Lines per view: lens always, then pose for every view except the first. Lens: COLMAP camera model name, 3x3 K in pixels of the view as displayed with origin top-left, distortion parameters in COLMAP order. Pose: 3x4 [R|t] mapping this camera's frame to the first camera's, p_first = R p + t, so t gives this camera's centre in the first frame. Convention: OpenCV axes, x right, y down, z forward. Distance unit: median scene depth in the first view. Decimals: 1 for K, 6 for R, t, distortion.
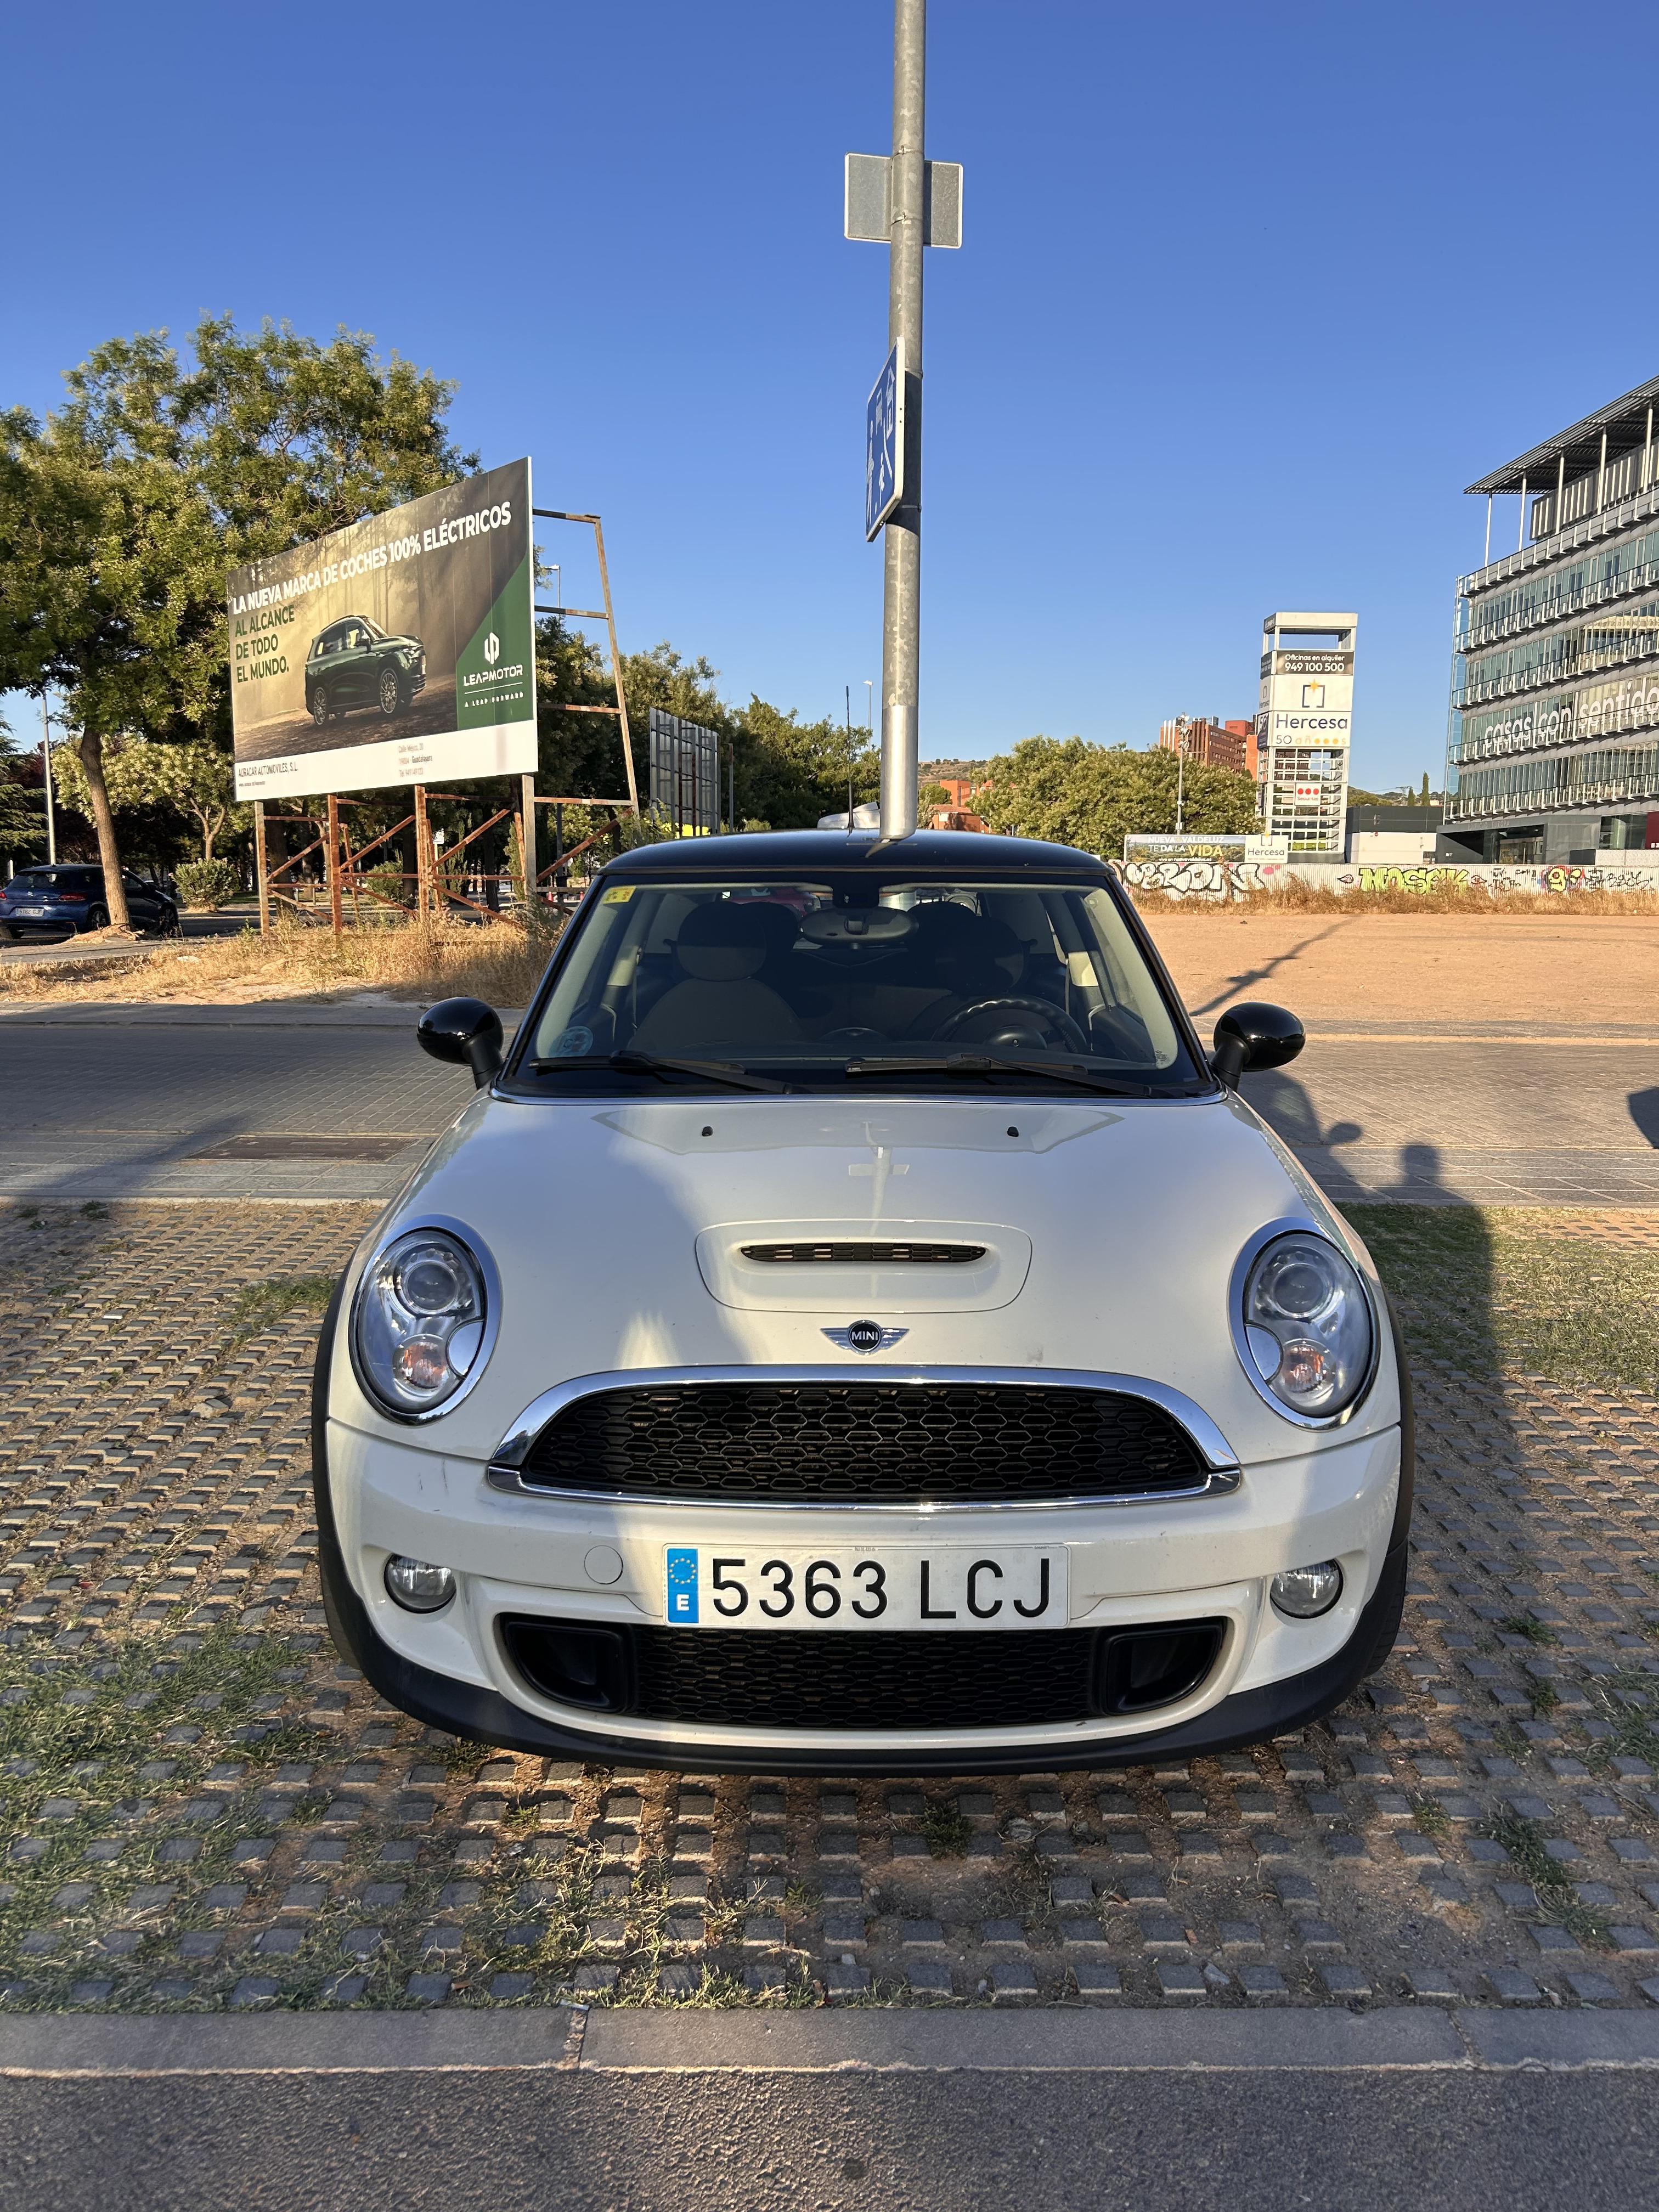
lens RADIAL K [[1669.3, 0, 822.5], [0, 1669.3, 1119.7], [0, 0, 1]] dist [0.033810, -0.027853]
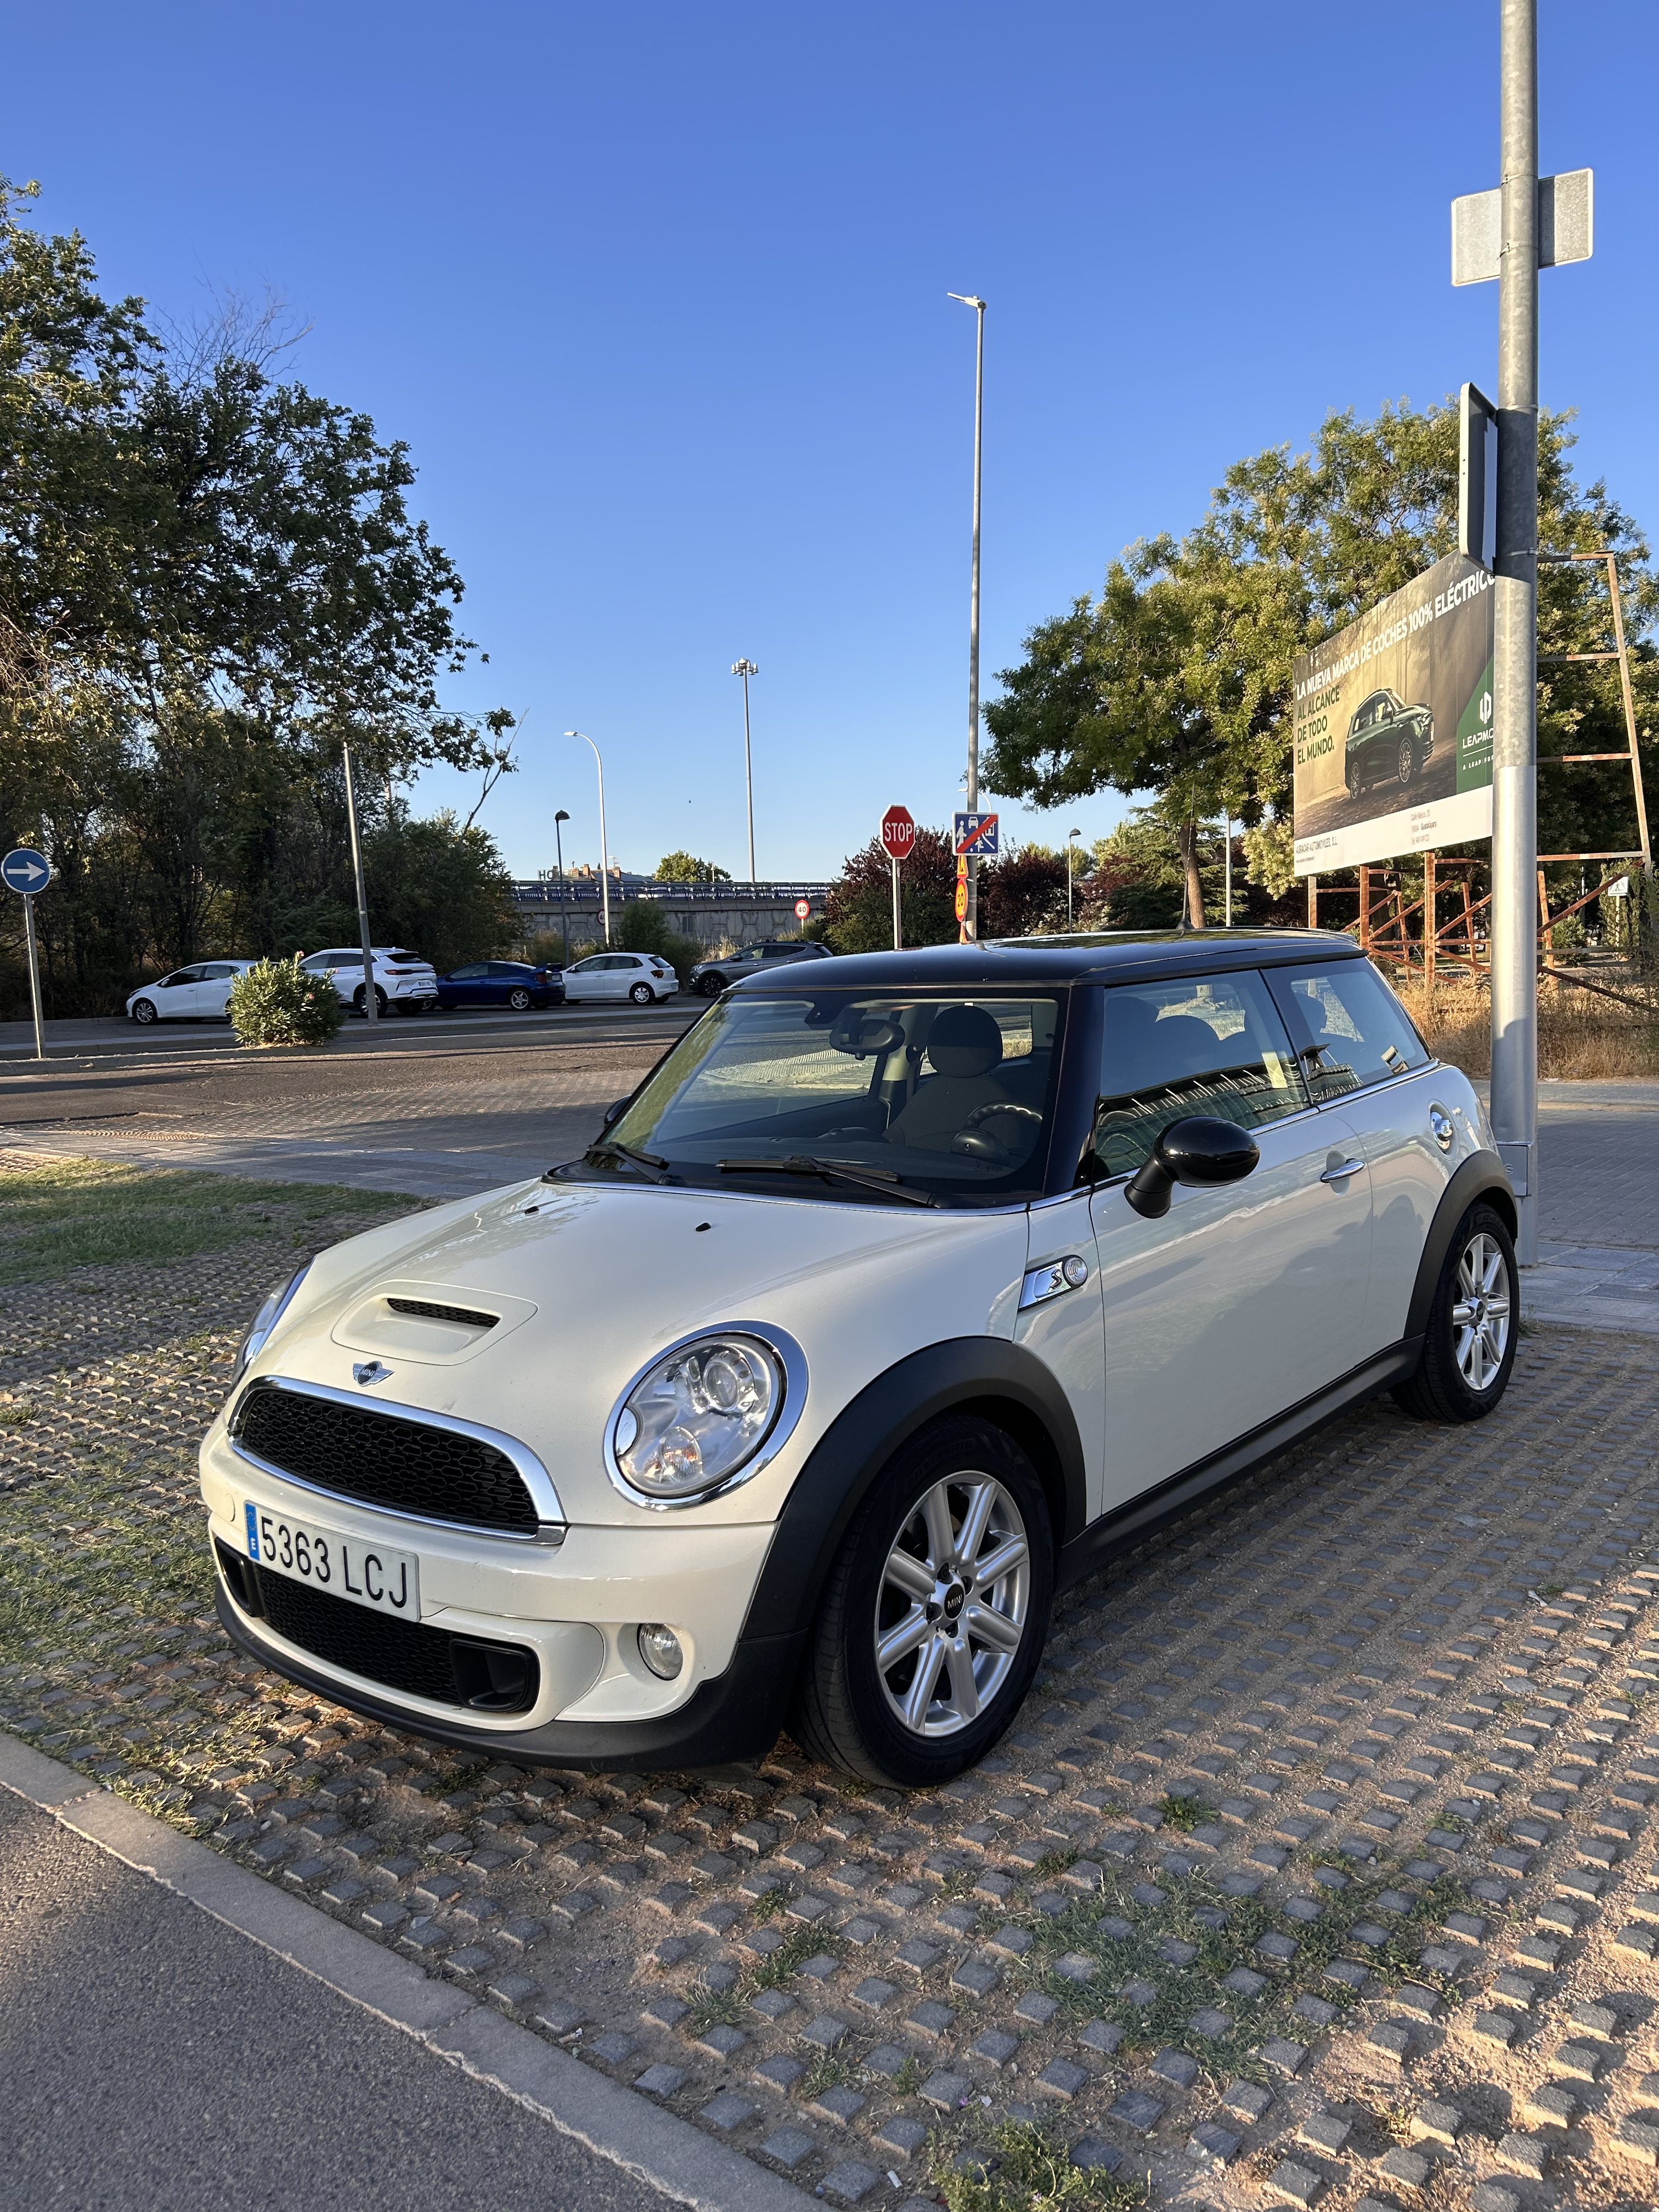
lens RADIAL K [[1669.3, 0, 838.9], [0, 1669.3, 1127.7], [0, 0, 1]] dist [0.033810, -0.027853]
pose [[0.765721, 0.033712, -0.642289, 0.375993], [-0.053093, 0.998530, -0.010886, -0.022351], [0.640978, 0.042437, 0.766385, 0.071033]]
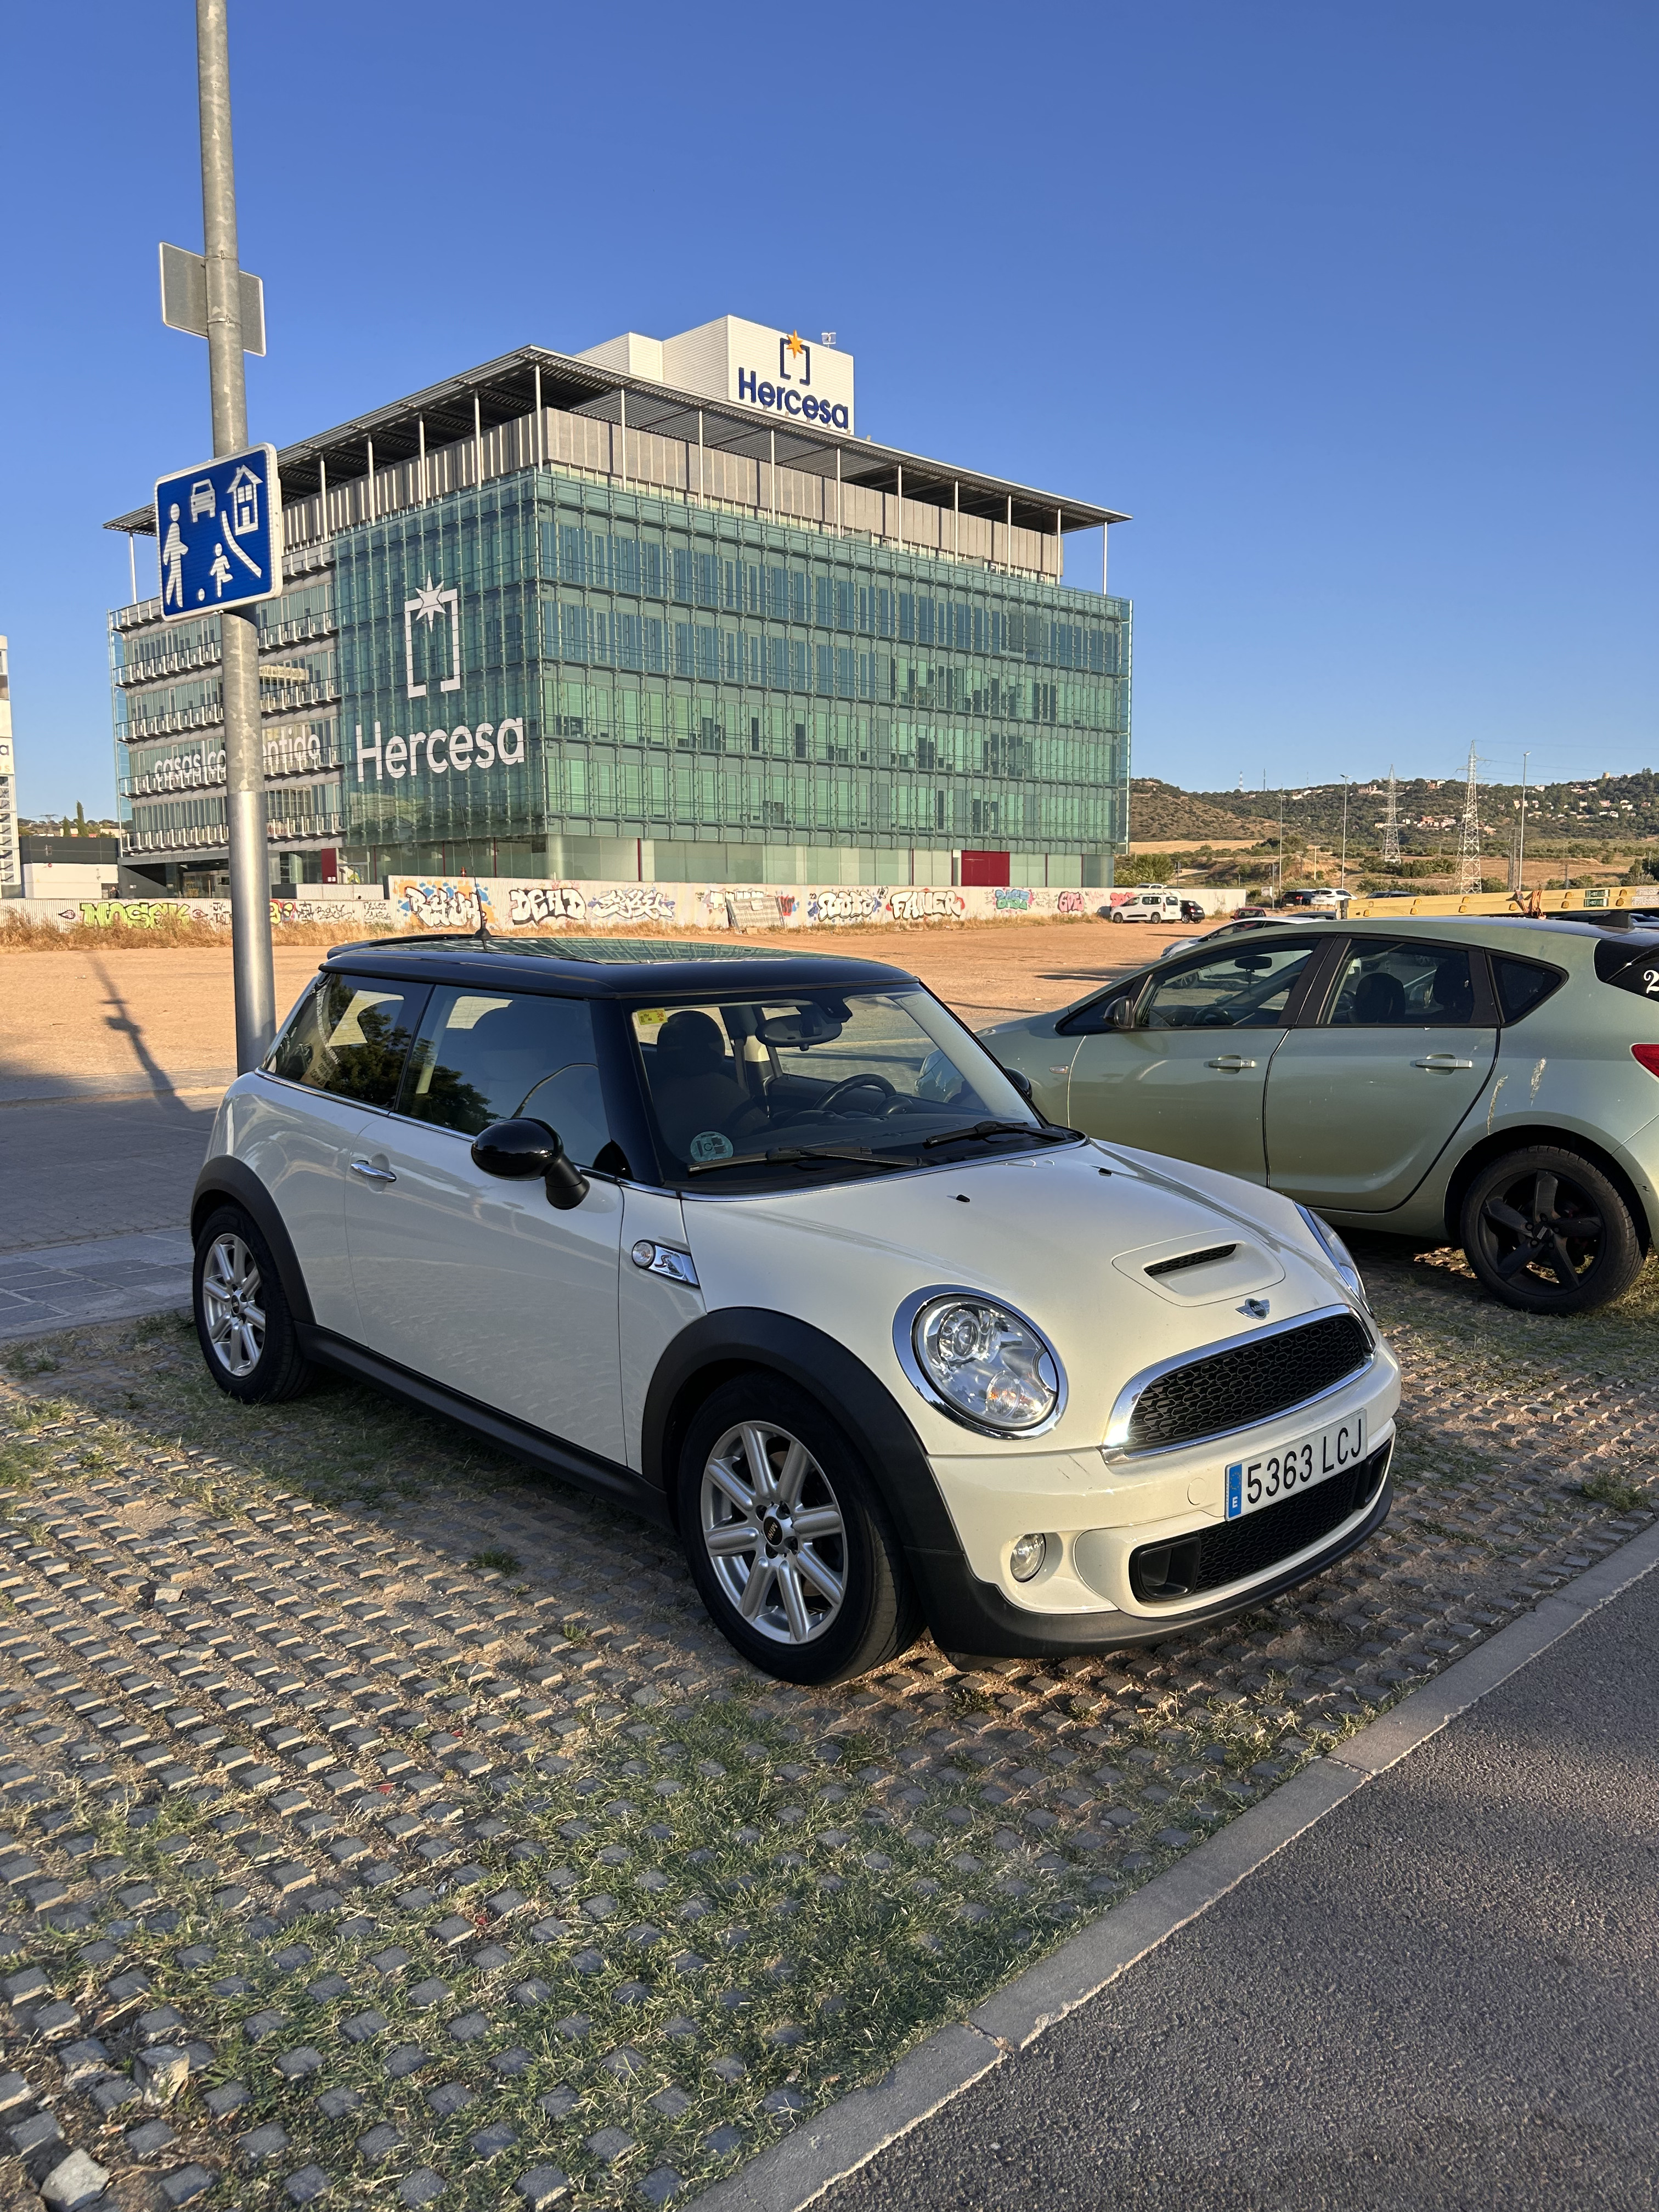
lens RADIAL K [[1669.3, 0, 812.5], [0, 1669.3, 1097.9], [0, 0, 1]] dist [0.033810, -0.027853]
pose [[0.724480, -0.090141, 0.683376, -0.430486], [0.110068, 0.993820, 0.014402, -0.043203], [-0.680451, 0.064784, 0.729925, 0.043540]]
